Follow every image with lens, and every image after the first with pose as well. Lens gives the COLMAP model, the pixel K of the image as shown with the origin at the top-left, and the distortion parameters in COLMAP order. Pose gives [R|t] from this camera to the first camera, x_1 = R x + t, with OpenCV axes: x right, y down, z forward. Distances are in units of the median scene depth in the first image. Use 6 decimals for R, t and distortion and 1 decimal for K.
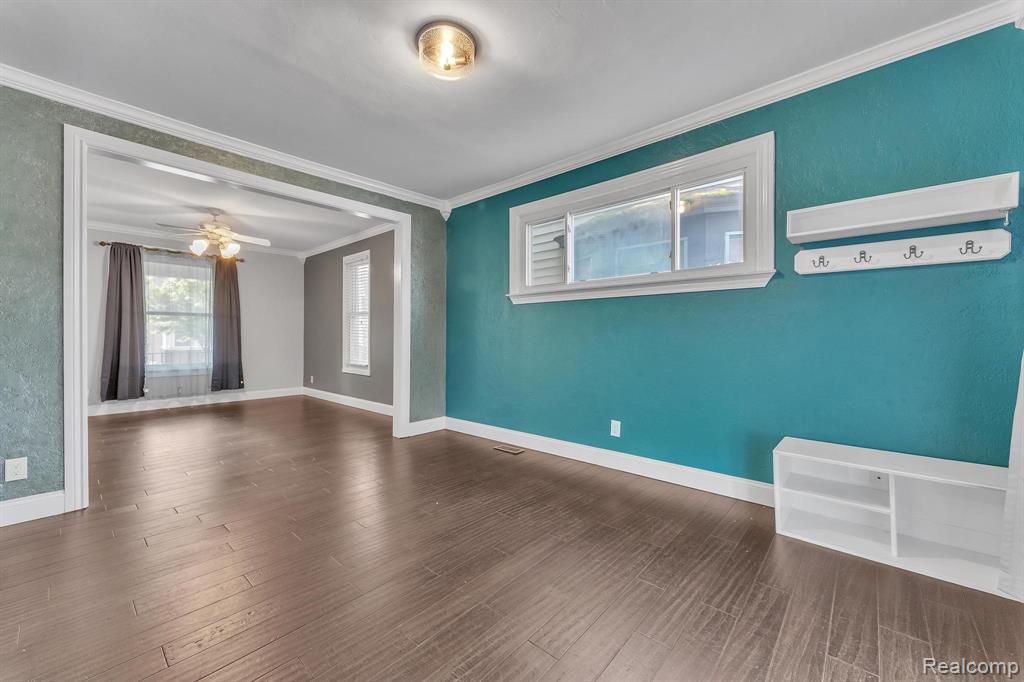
lens RADIAL K [[401.7, 0, 505.3], [0, 401.7, 339.8], [0, 0, 1]] dist [0.007811, 0.001181]
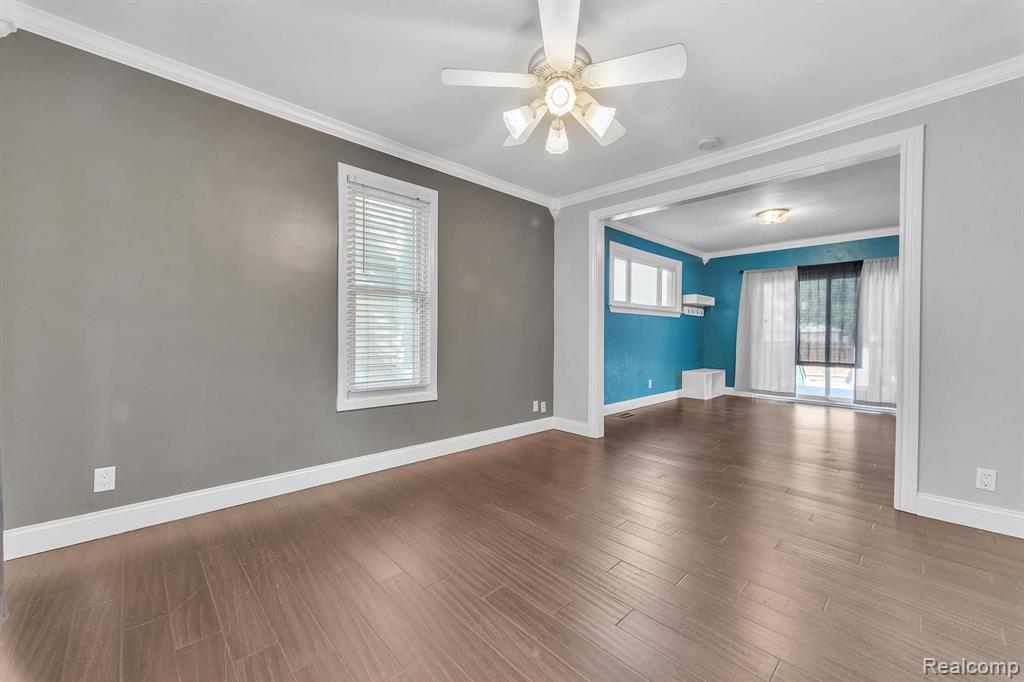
lens RADIAL K [[401.7, 0, 506.2], [0, 401.7, 333.1], [0, 0, 1]] dist [0.007811, 0.001181]
pose [[0.077744, 0.005288, 0.996959, -0.895215], [0.004224, 0.999975, -0.005633, -0.007087], [-0.996964, 0.004649, 0.077720, 0.811996]]
